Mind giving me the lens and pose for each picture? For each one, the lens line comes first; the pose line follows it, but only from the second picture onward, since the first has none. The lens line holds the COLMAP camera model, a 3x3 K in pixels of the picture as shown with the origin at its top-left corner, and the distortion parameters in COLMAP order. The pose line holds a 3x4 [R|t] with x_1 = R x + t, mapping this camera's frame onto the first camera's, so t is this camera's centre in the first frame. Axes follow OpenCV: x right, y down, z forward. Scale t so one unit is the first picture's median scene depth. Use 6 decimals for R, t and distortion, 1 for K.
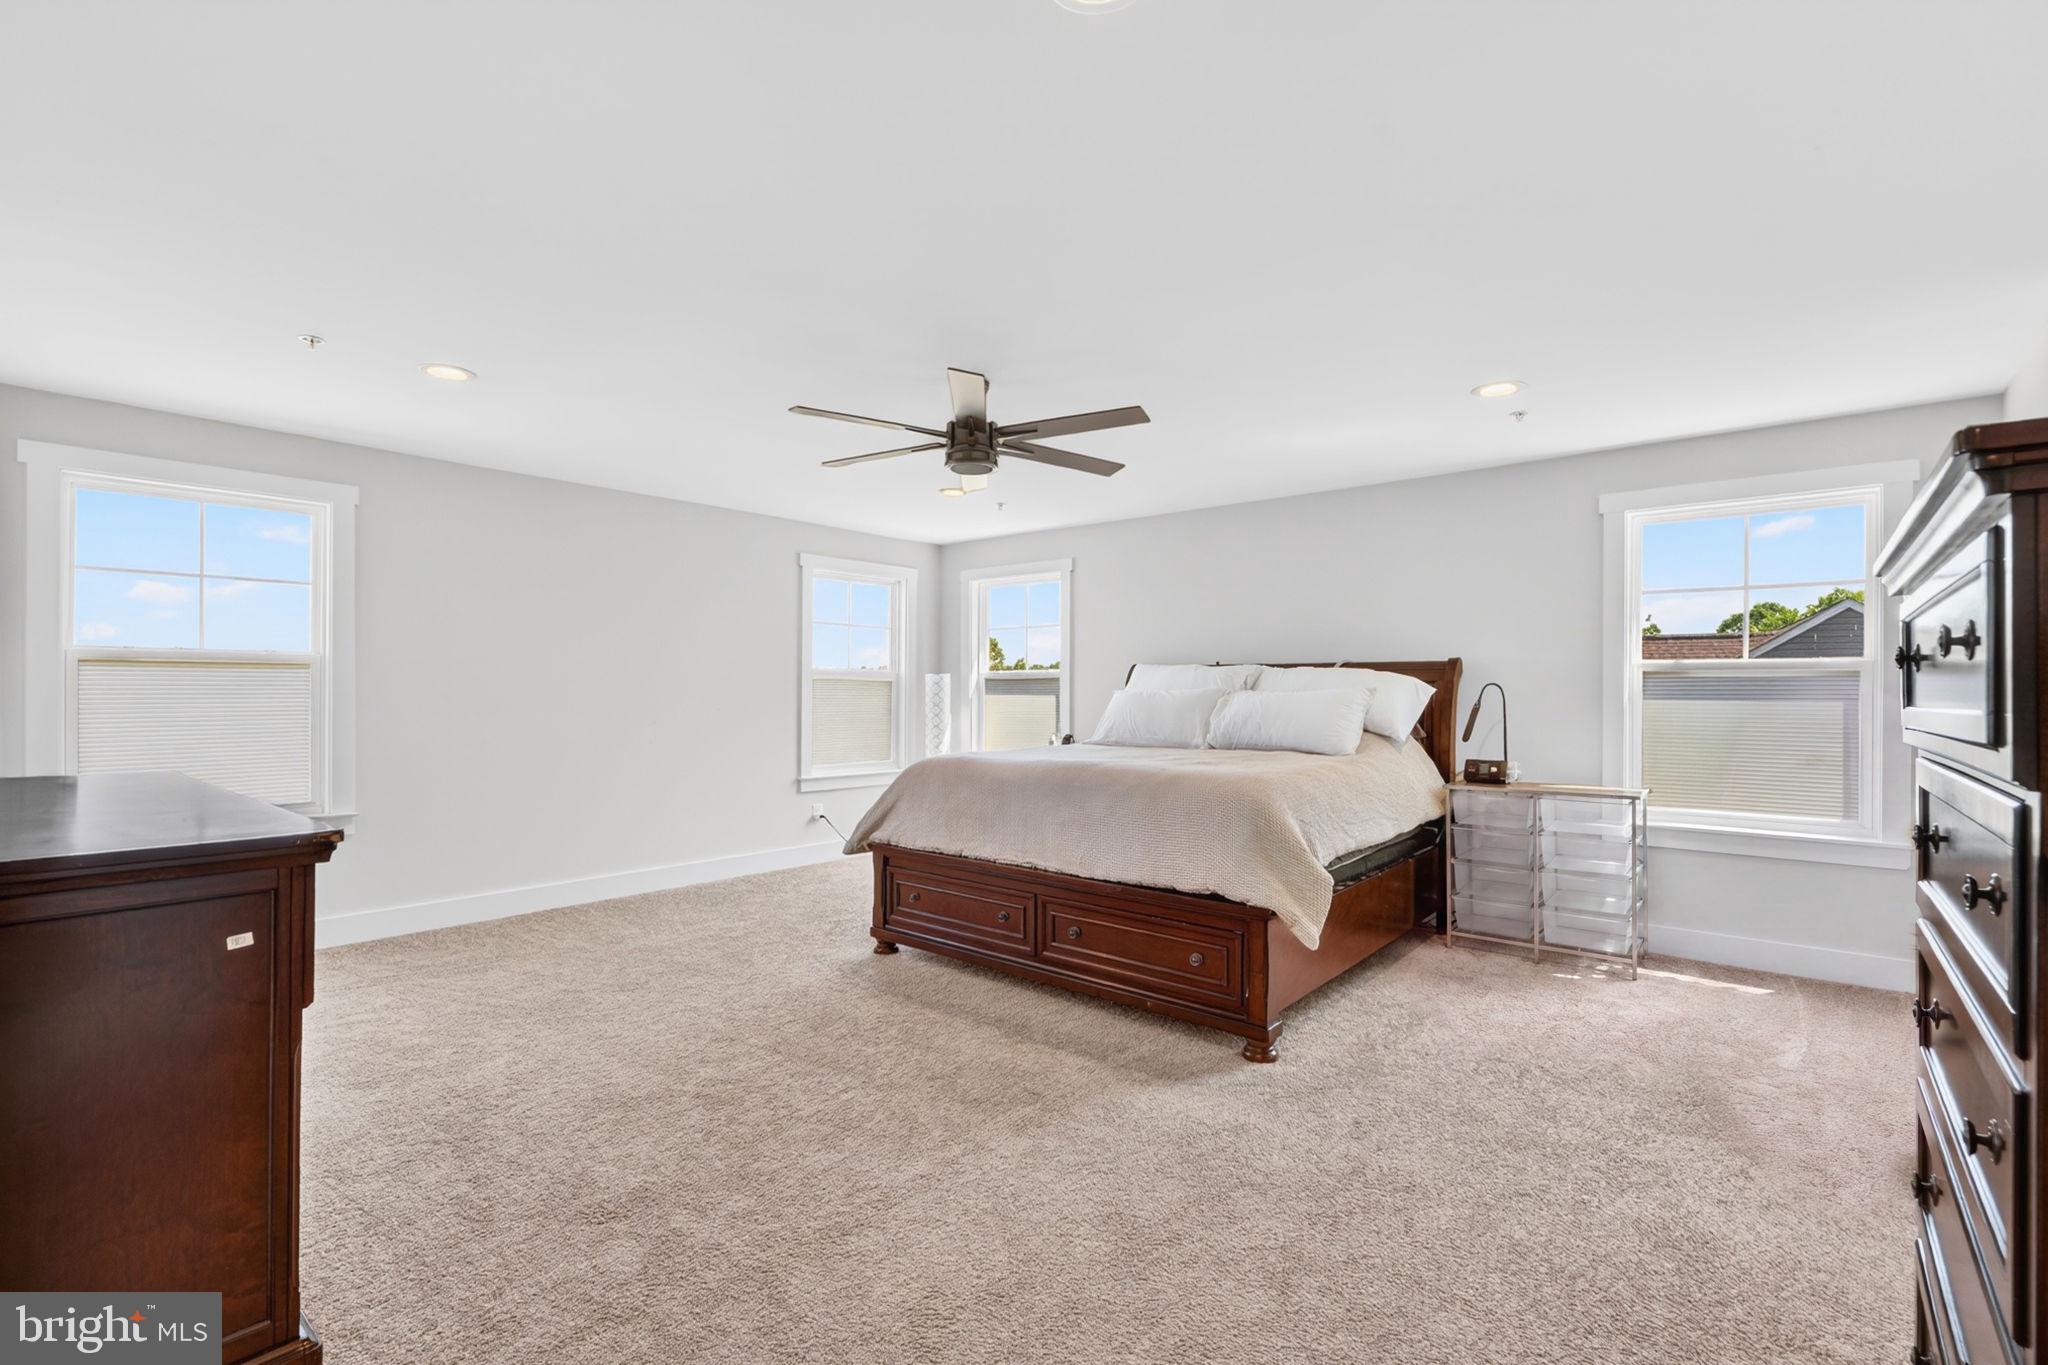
lens RADIAL K [[901.4, 0, 1014.5], [0, 901.4, 692.9], [0, 0, 1]] dist [0.000113, 0.000016]
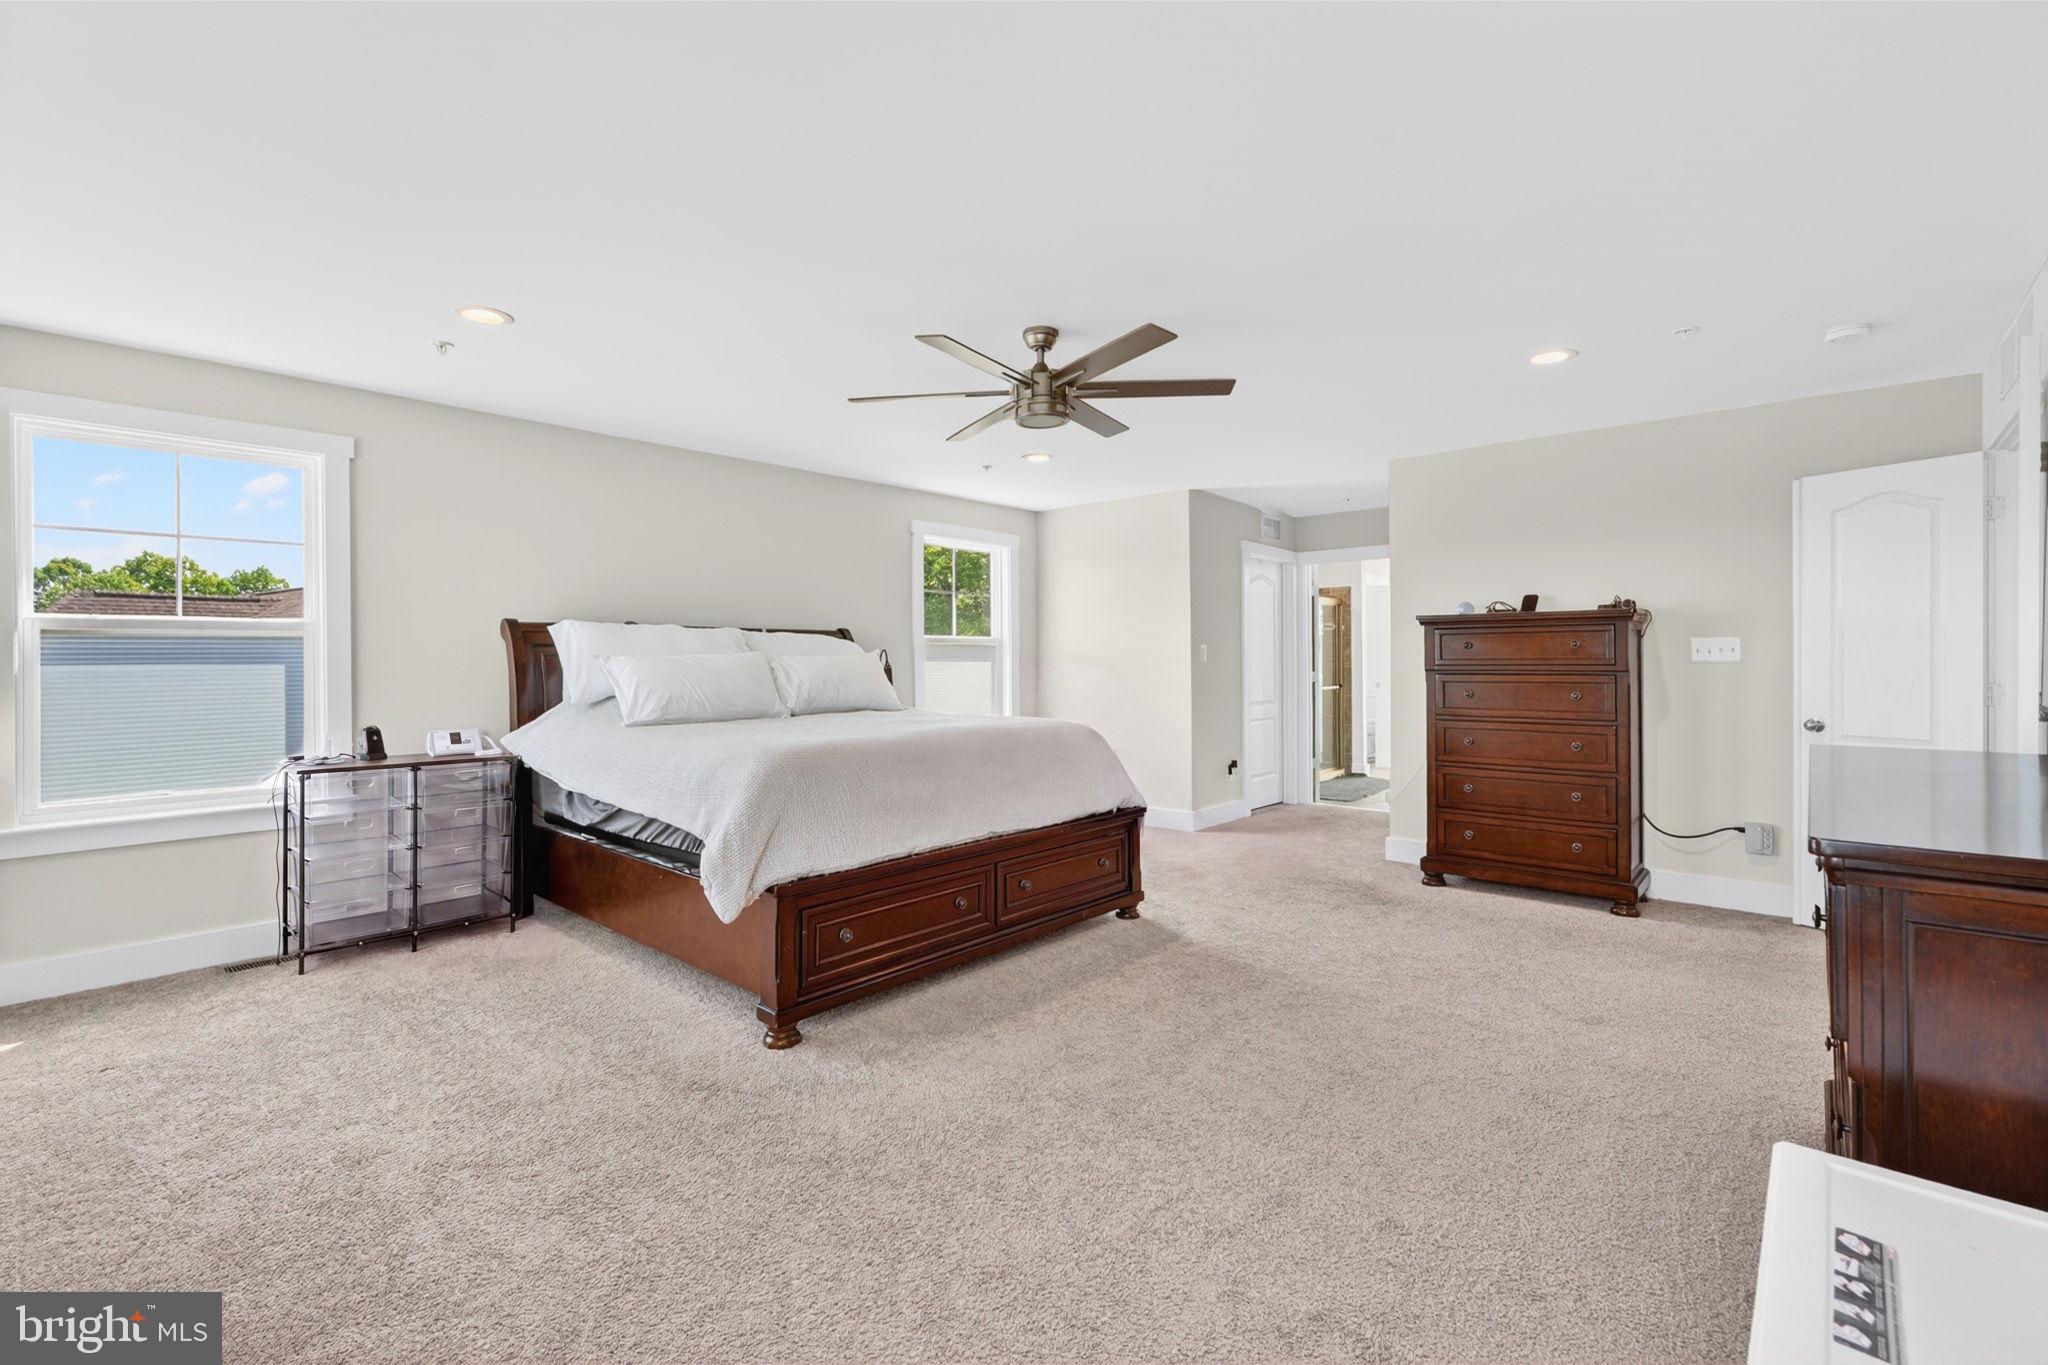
lens RADIAL K [[901.4, 0, 1014.1], [0, 901.4, 661.7], [0, 0, 1]] dist [0.000113, 0.000016]
pose [[0.035188, -0.008763, 0.999342, -0.726887], [0.000455, 0.999962, 0.008753, -0.003739], [-0.999381, 0.000146, 0.035191, 0.720380]]
